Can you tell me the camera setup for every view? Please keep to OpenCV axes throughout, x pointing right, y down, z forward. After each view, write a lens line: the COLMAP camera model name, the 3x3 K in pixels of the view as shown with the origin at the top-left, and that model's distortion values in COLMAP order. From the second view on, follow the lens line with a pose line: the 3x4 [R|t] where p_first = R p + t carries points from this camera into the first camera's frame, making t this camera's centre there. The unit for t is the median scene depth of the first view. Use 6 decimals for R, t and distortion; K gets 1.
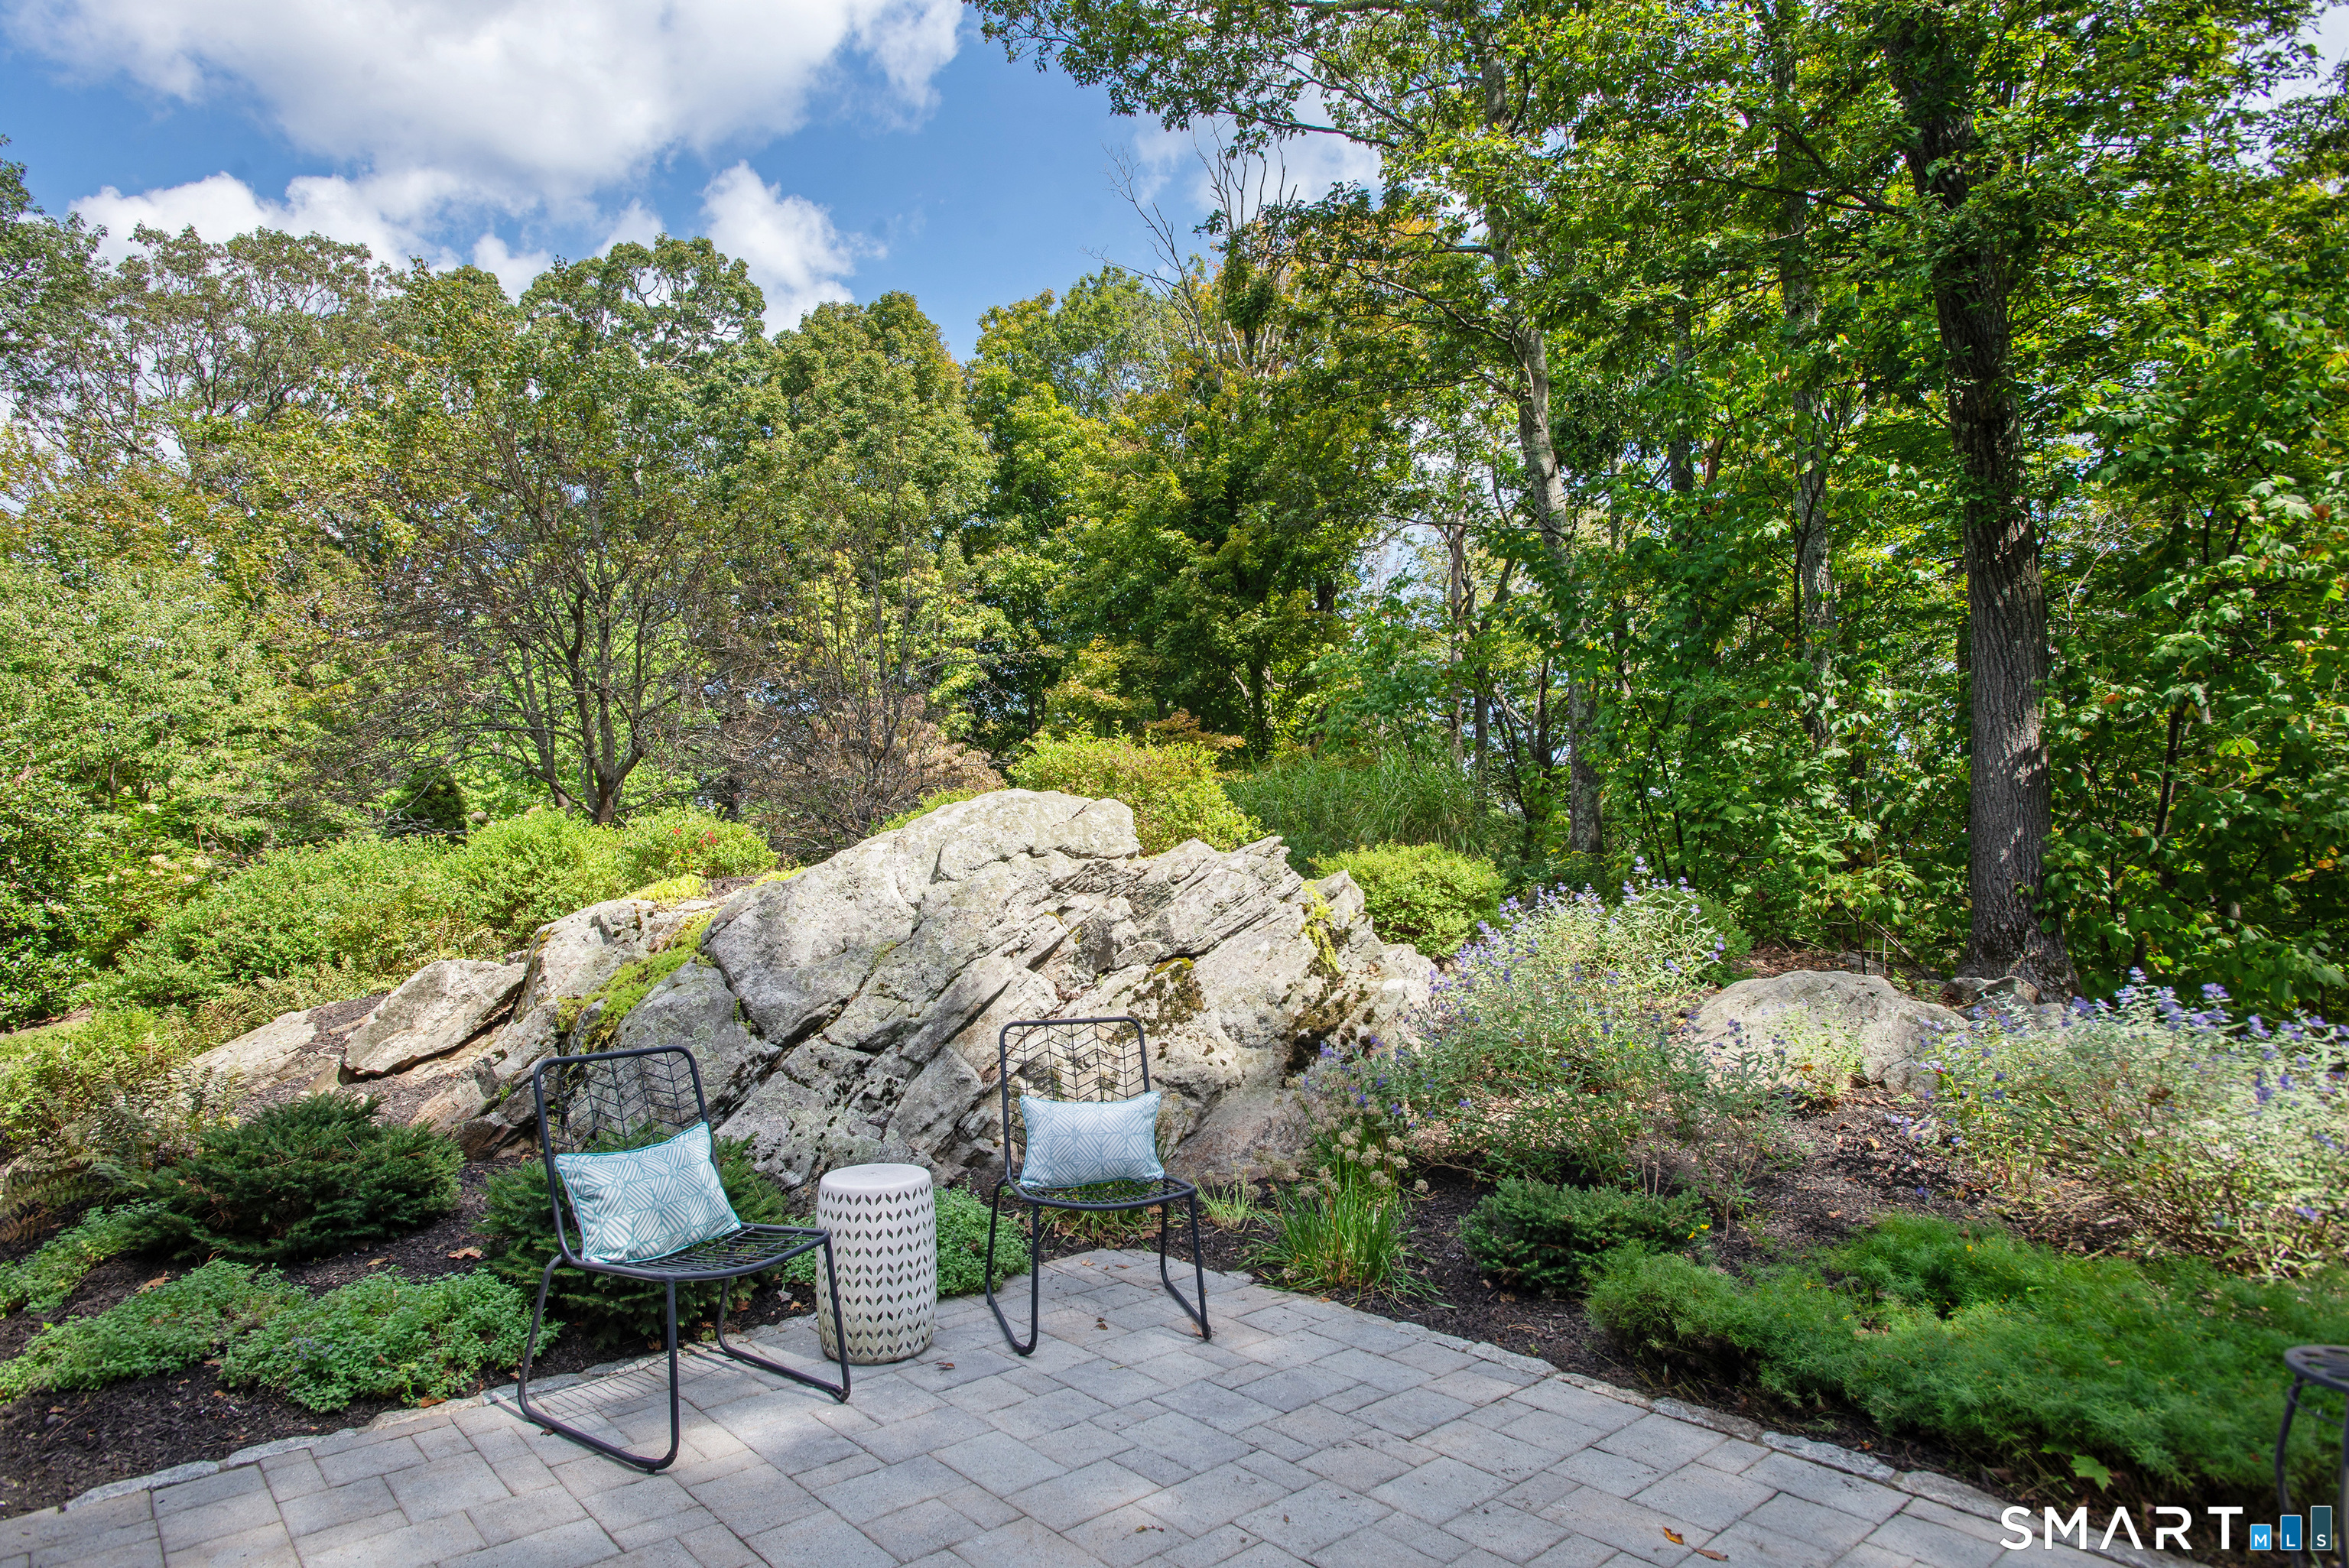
lens RADIAL K [[1357.0, 0, 1105.8], [0, 1357.0, 801.8], [0, 0, 1]] dist [-0.079582, 0.083049]
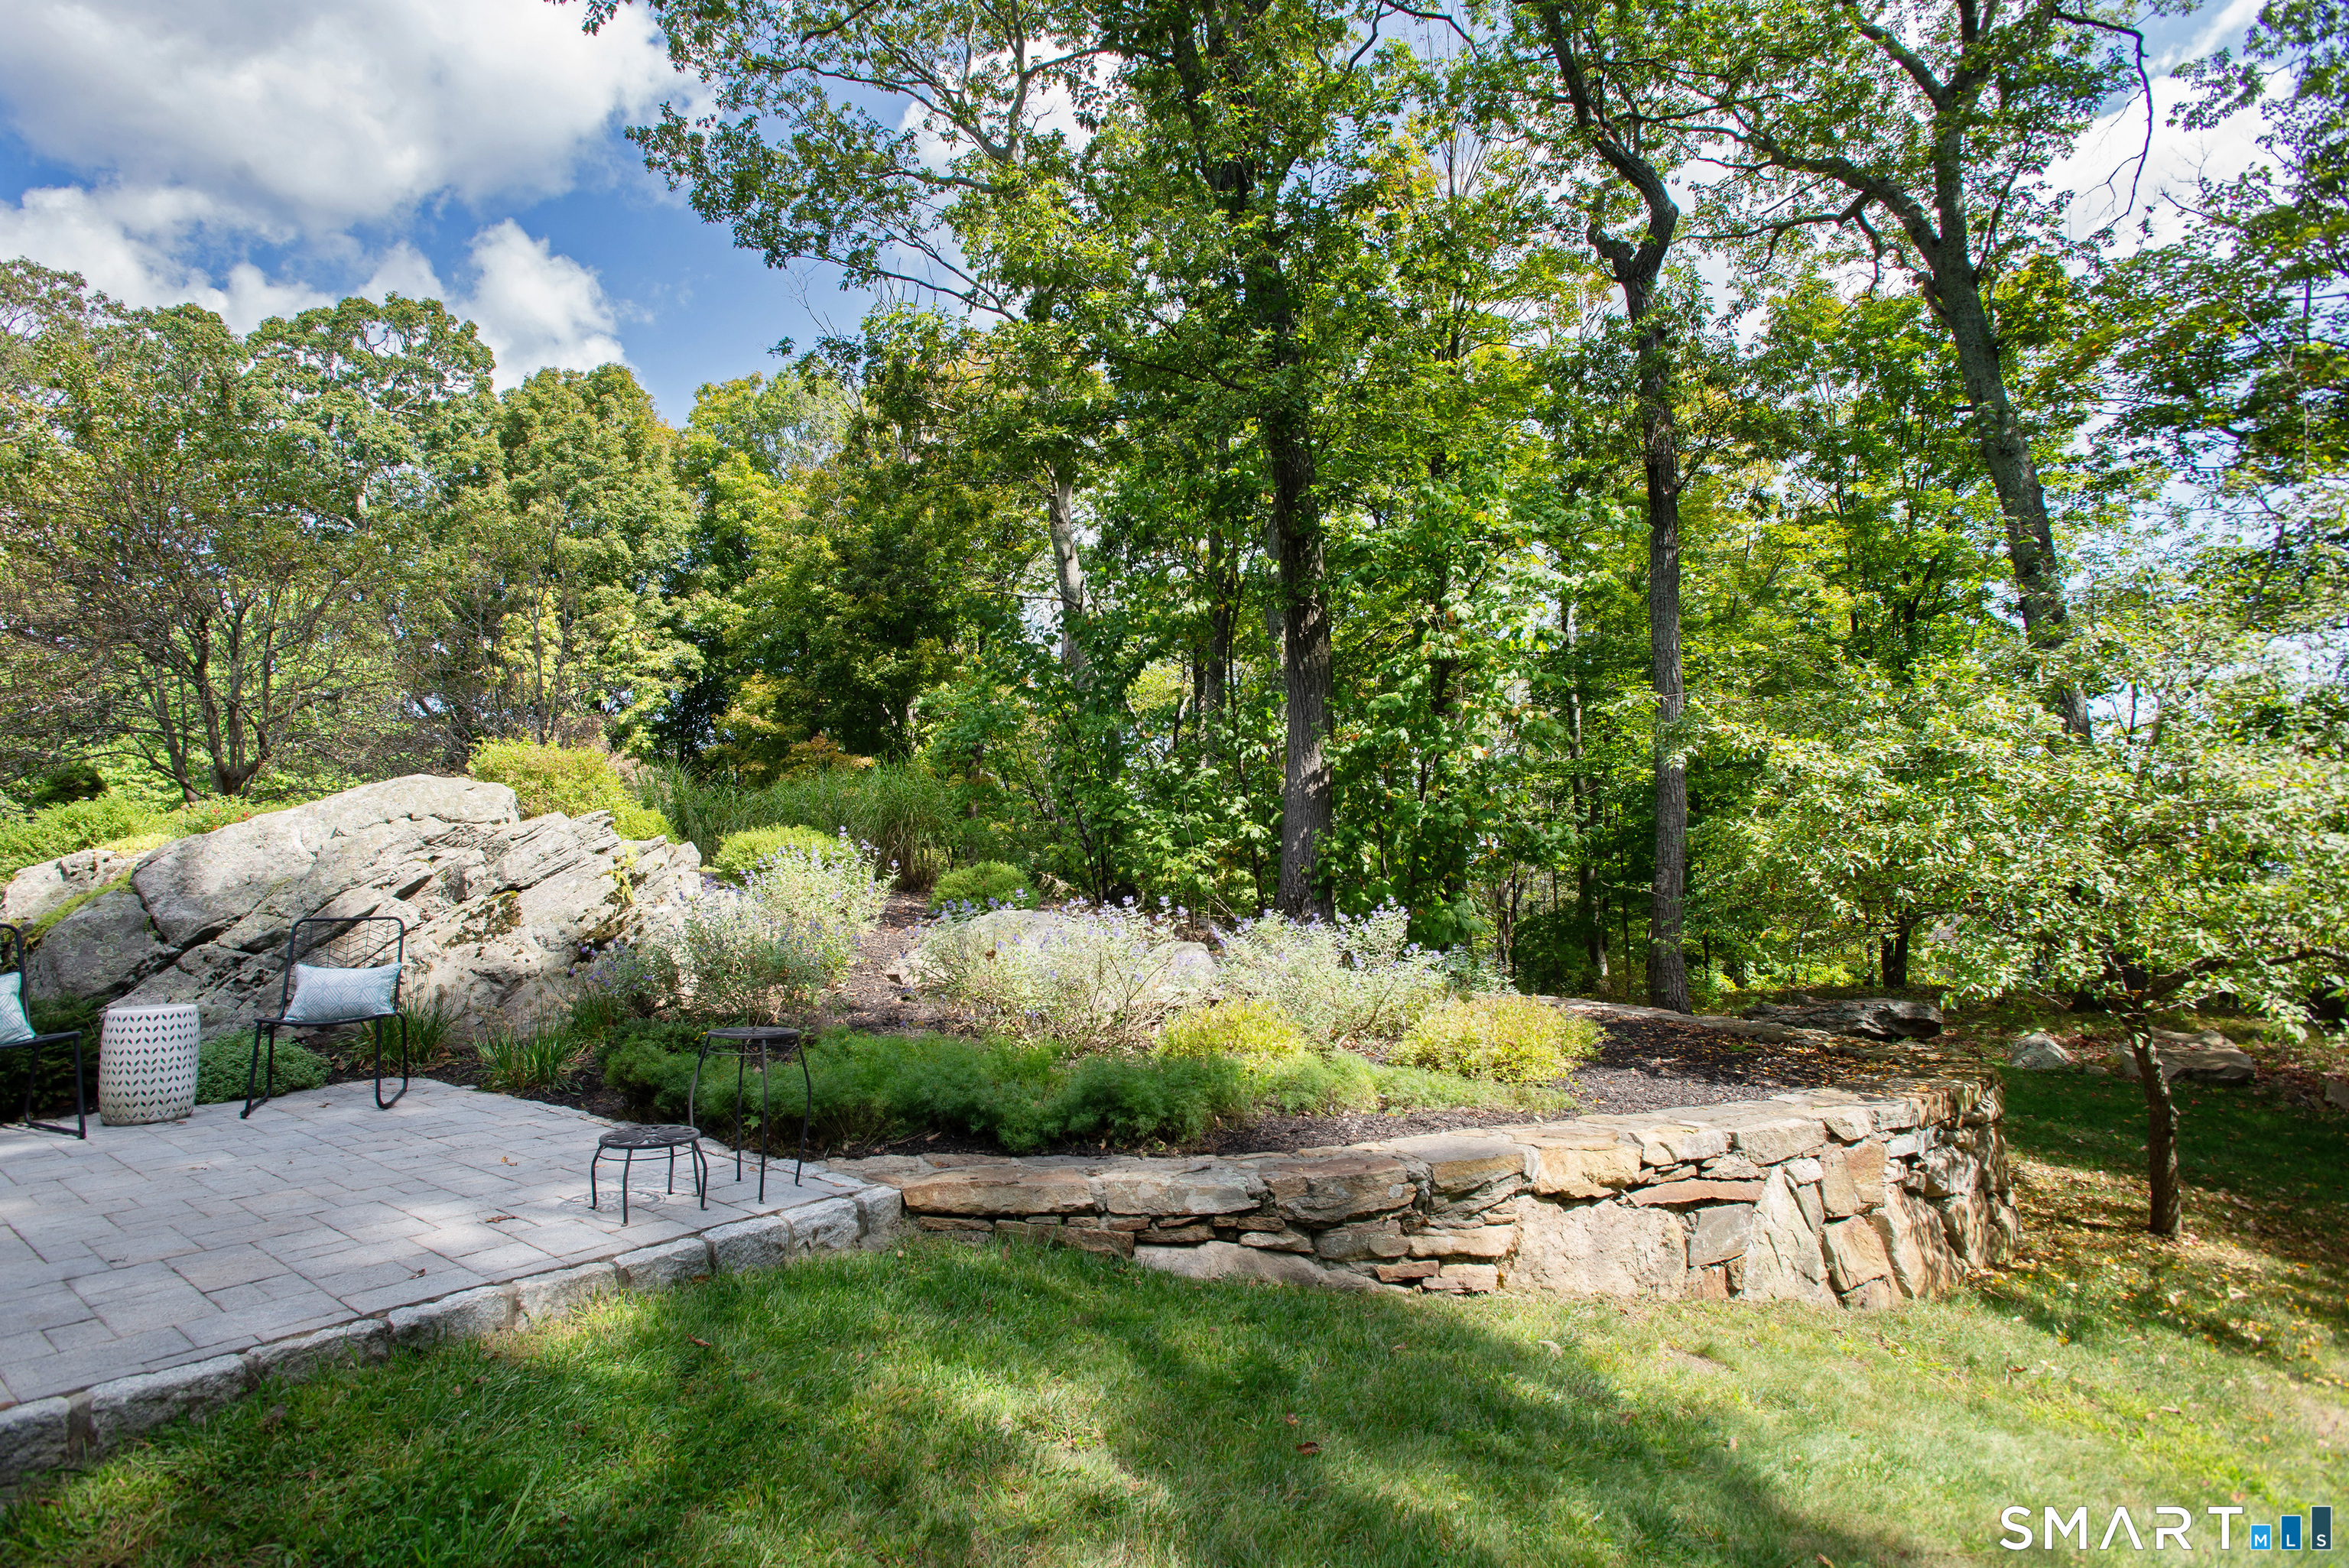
lens RADIAL K [[1183.3, 0, 1094.5], [0, 1183.3, 781.5], [0, 0, 1]] dist [-0.046349, 0.025347]
pose [[0.979390, 0.018707, 0.201109, 0.075860], [-0.012026, 0.999336, -0.034392, 0.006256], [-0.201619, 0.031264, 0.978965, -0.065424]]
